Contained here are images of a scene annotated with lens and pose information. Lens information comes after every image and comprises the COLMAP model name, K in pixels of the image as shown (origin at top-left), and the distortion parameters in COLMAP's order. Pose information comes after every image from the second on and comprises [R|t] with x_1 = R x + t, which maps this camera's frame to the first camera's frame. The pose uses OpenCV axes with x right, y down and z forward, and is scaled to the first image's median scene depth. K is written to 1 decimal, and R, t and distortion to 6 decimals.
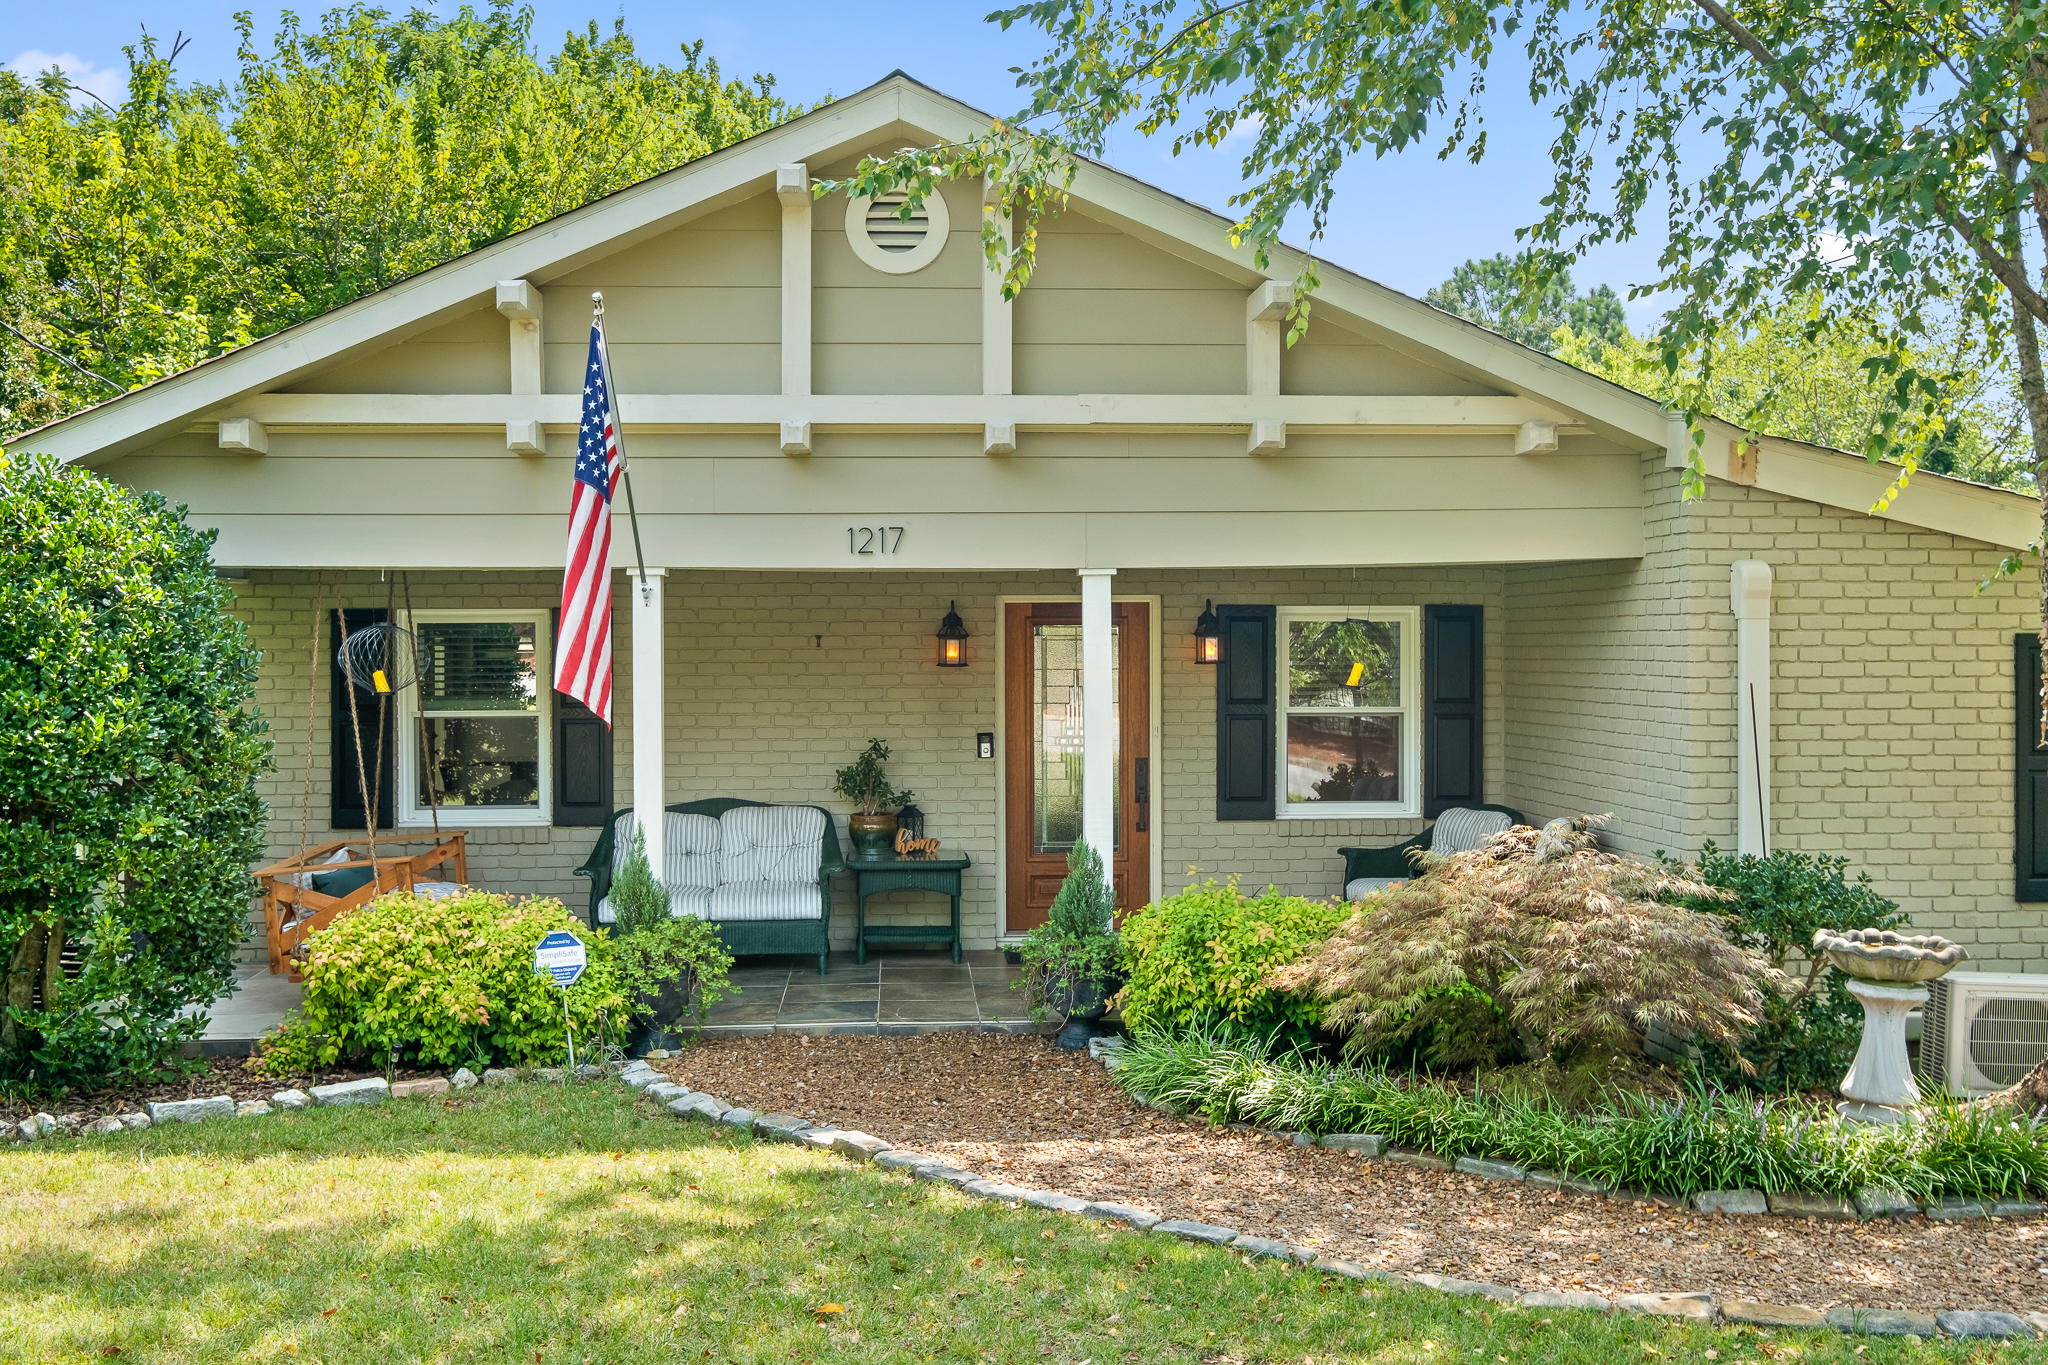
lens RADIAL K [[2089.5, 0, 1029.6], [0, 2089.5, 669.7], [0, 0, 1]] dist [-0.003915, 0.000000]
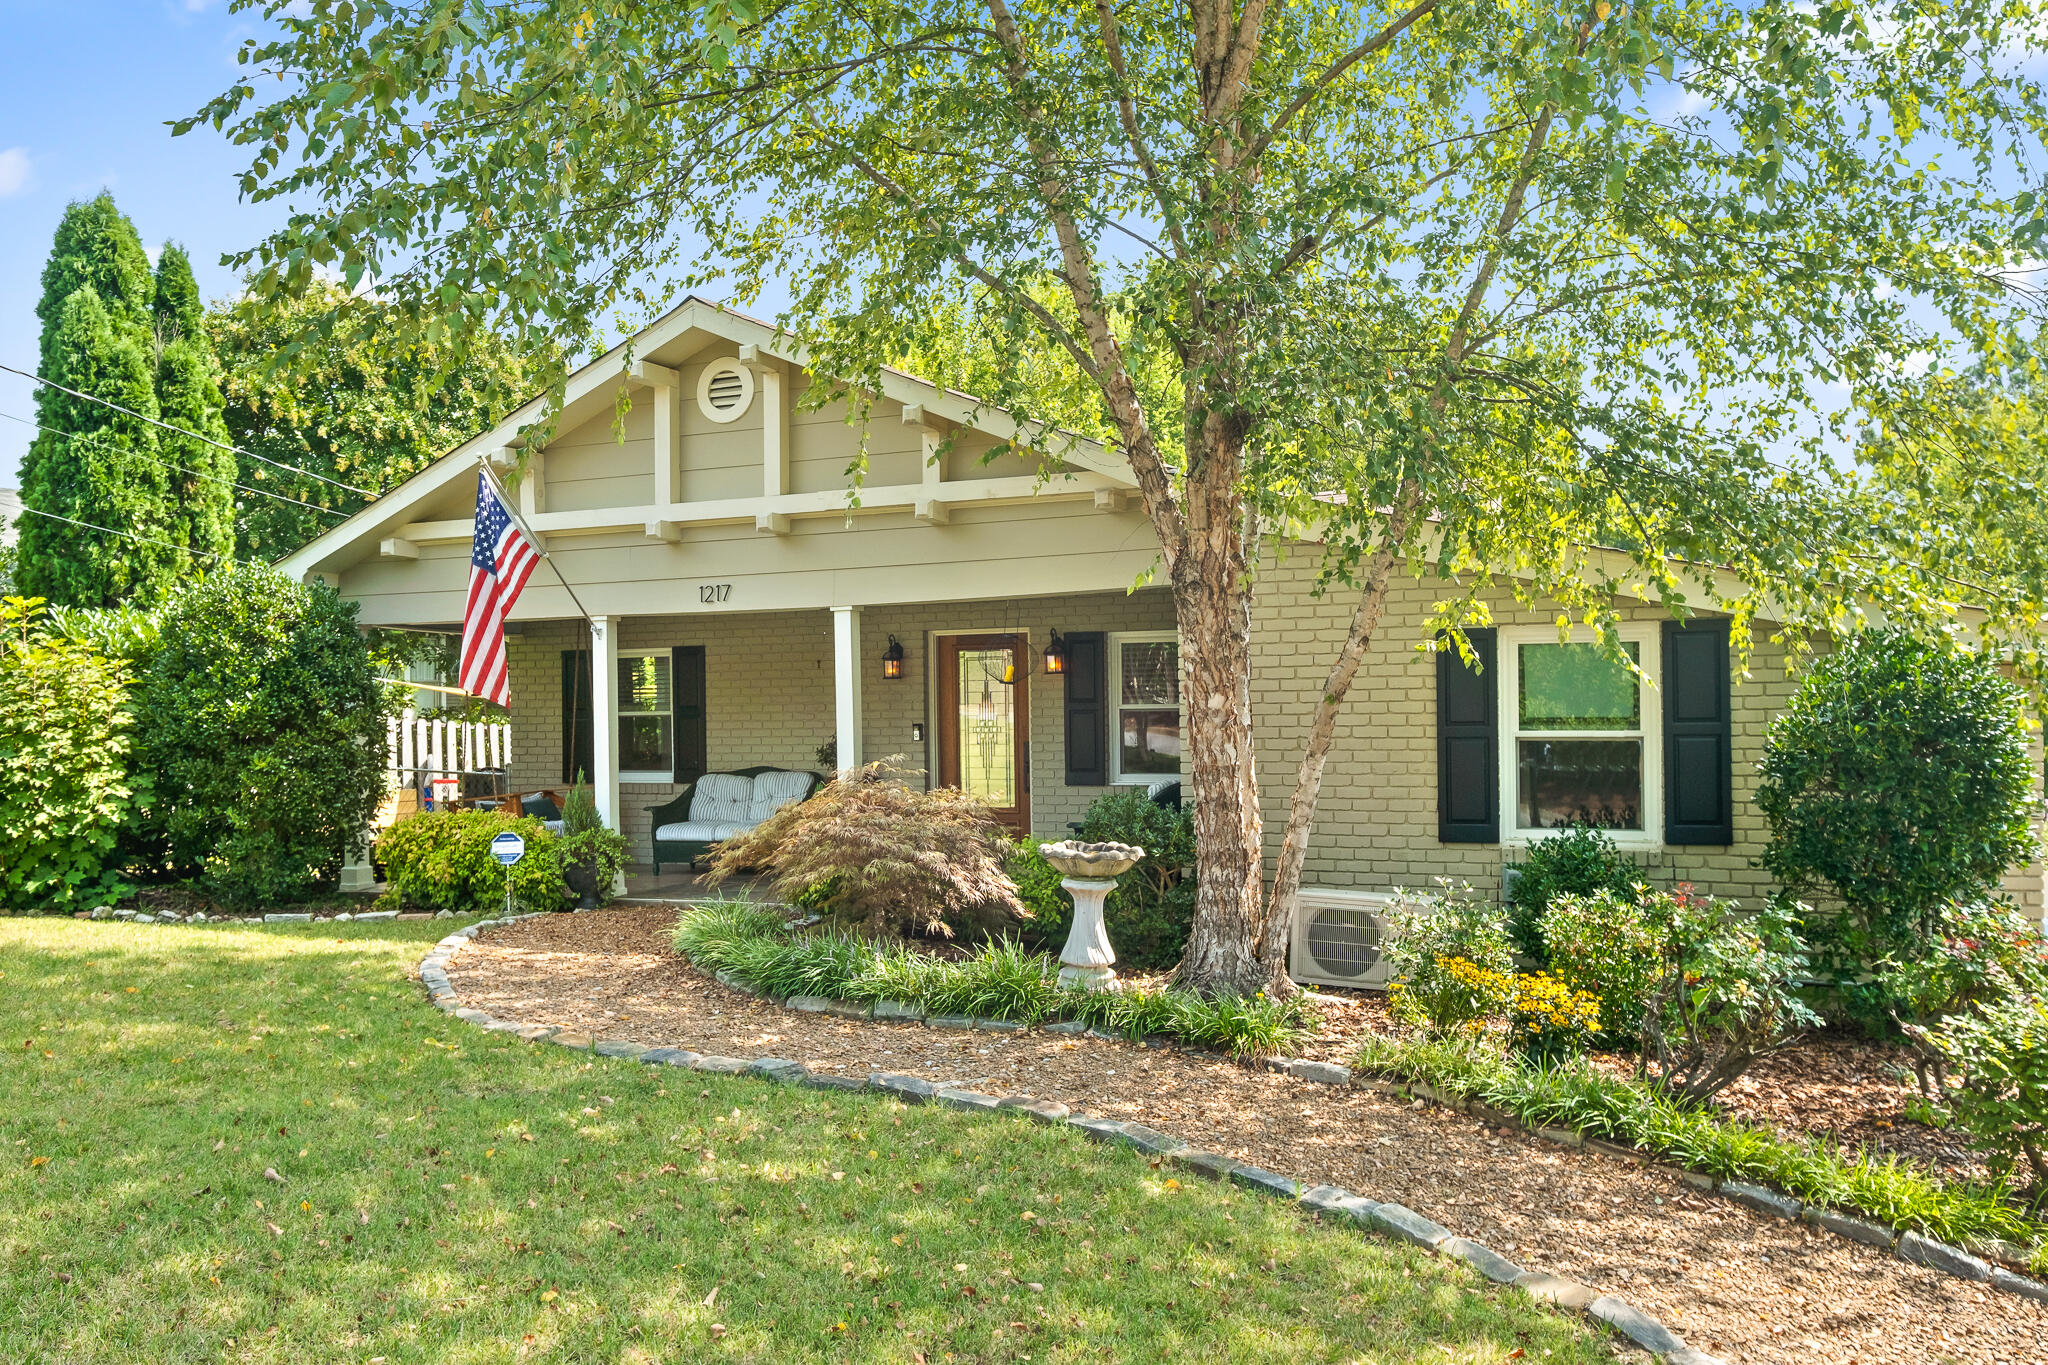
lens RADIAL K [[1566.8, 0, 1018.0], [0, 1566.8, 698.0], [0, 0, 1]] dist [-0.011503, -0.001839]
pose [[0.901664, -0.012904, -0.432245, 0.640166], [0.006488, 0.999846, -0.016316, 0.037436], [0.432389, 0.011907, 0.901608, 0.038262]]
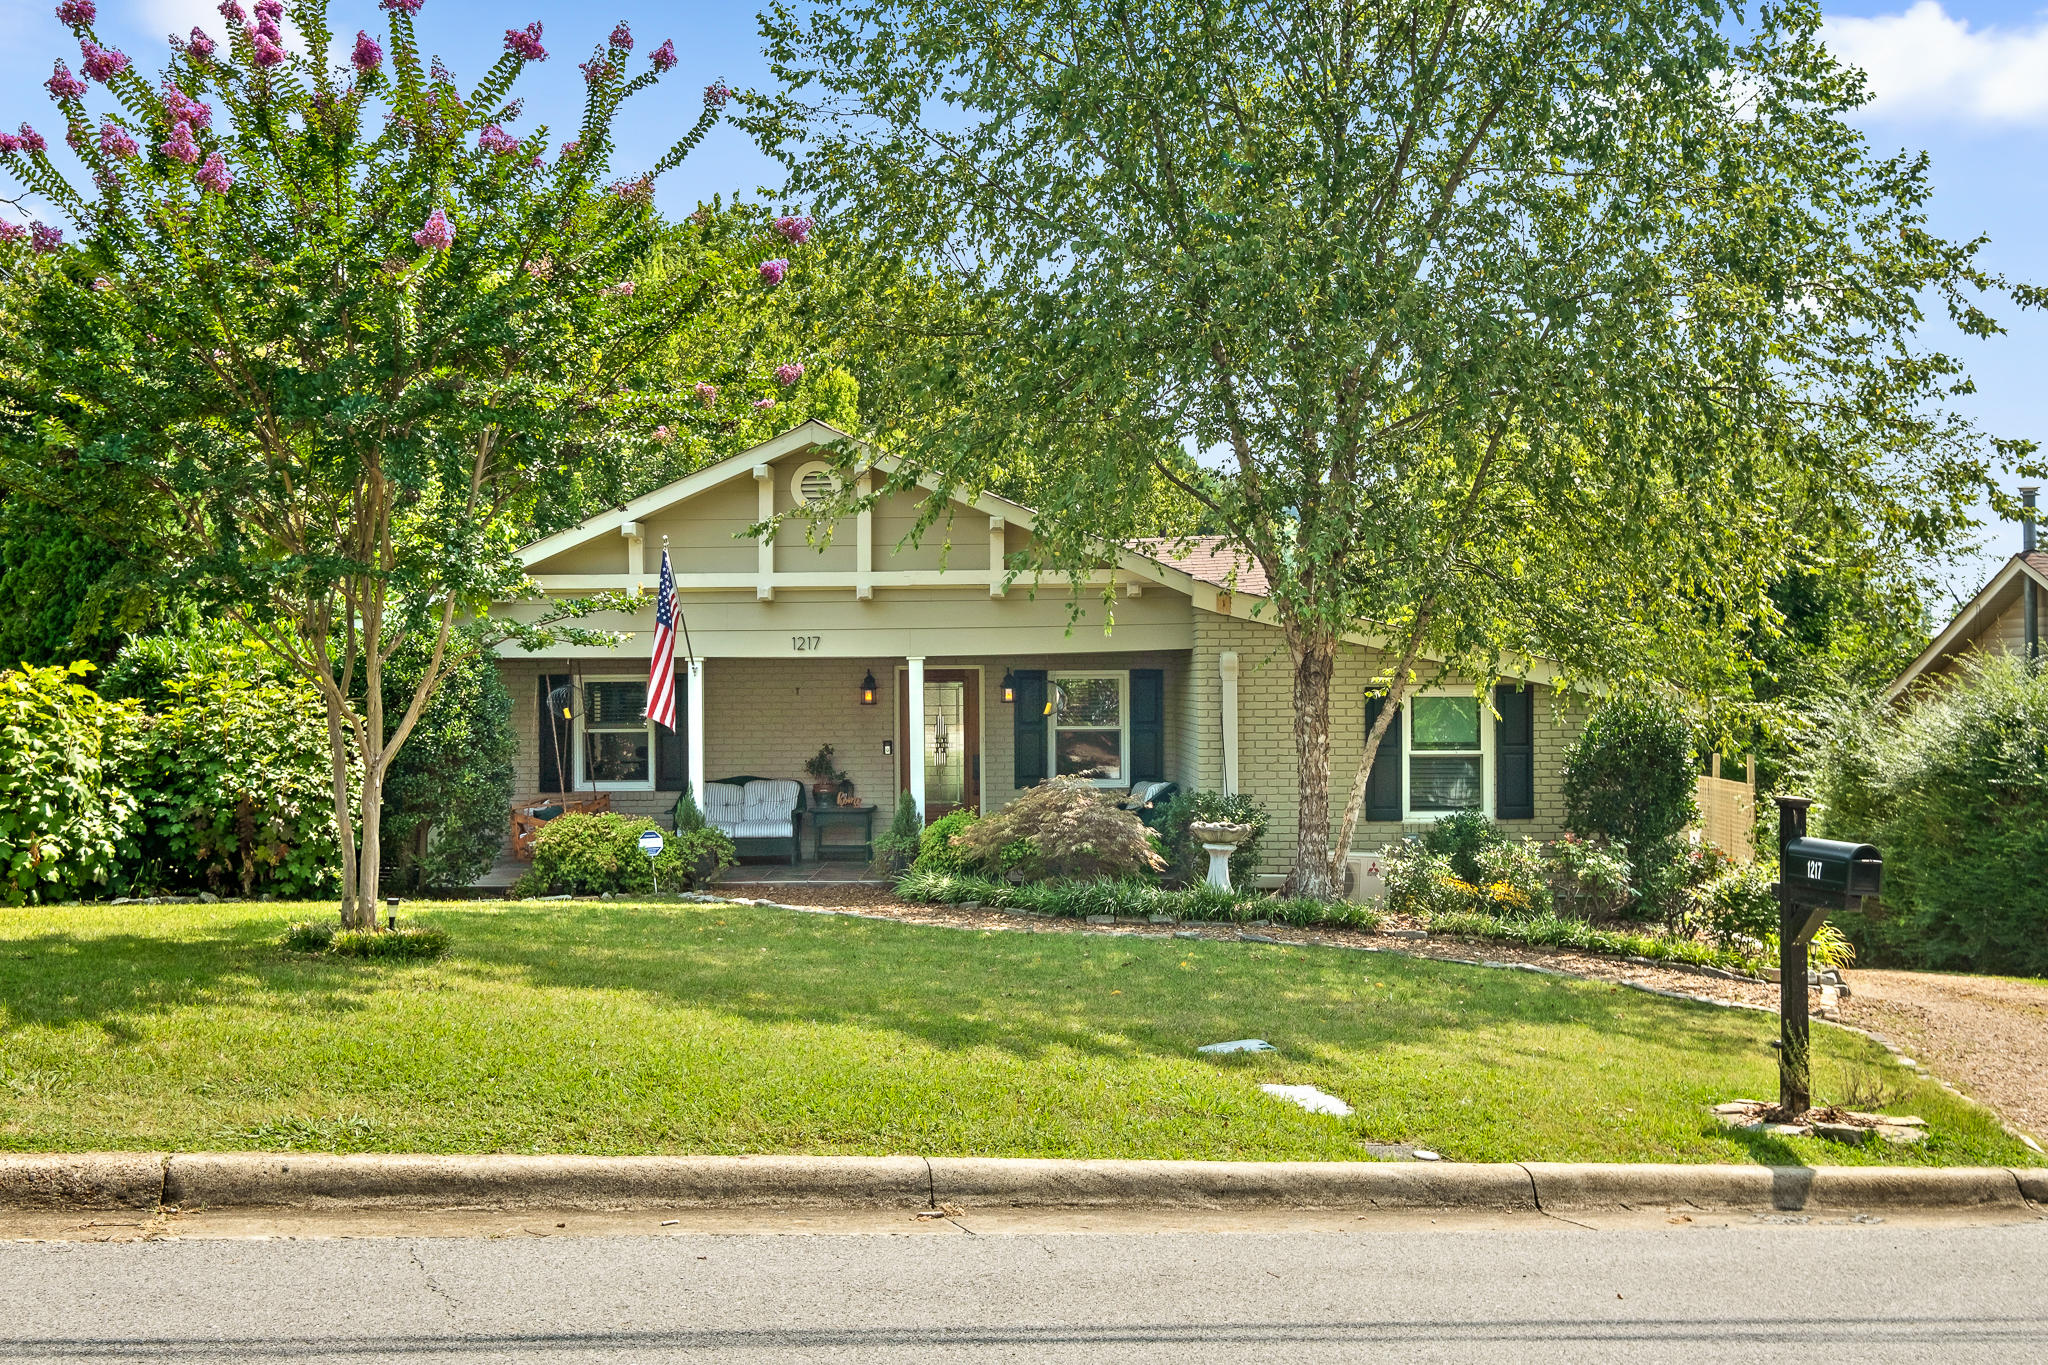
lens RADIAL K [[2089.5, 0, 1023.9], [0, 2089.5, 684.6], [0, 0, 1]] dist [-0.003915, 0.000000]
pose [[0.997080, -0.004104, -0.076250, 0.292384], [0.003437, 0.999955, -0.008877, -0.002747], [0.076283, 0.008589, 0.997049, -1.008465]]
